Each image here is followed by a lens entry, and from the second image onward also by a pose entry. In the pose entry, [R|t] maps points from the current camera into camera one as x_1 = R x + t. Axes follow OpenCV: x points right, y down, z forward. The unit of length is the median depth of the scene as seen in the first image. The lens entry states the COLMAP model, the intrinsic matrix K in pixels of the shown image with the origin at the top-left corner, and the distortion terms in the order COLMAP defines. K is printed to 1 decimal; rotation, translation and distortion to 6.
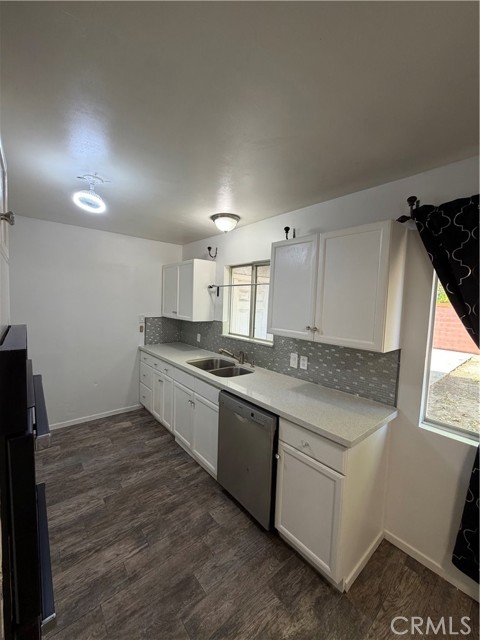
lens RADIAL K [[254.9, 0, 240.0], [0, 254.9, 320.0], [0, 0, 1]] dist [0.000324, 0.000345]
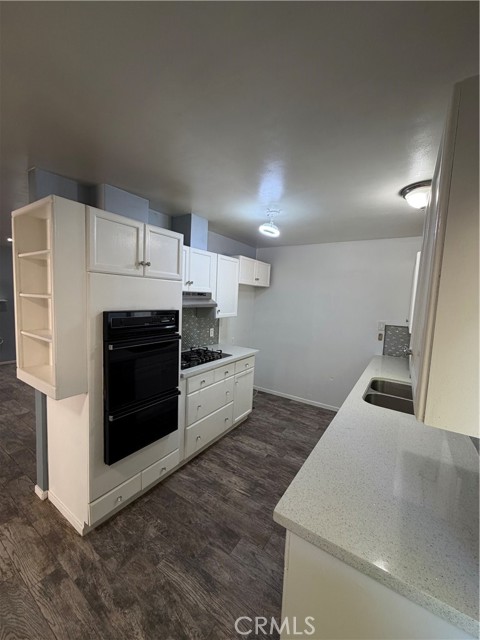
lens RADIAL K [[254.9, 0, 240.0], [0, 254.9, 320.0], [0, 0, 1]] dist [0.000324, 0.000345]
pose [[0.289194, 0.066424, -0.954963, 0.688053], [-0.102358, 0.994016, 0.038143, -0.017969], [0.951782, 0.086717, 0.294262, 0.465244]]
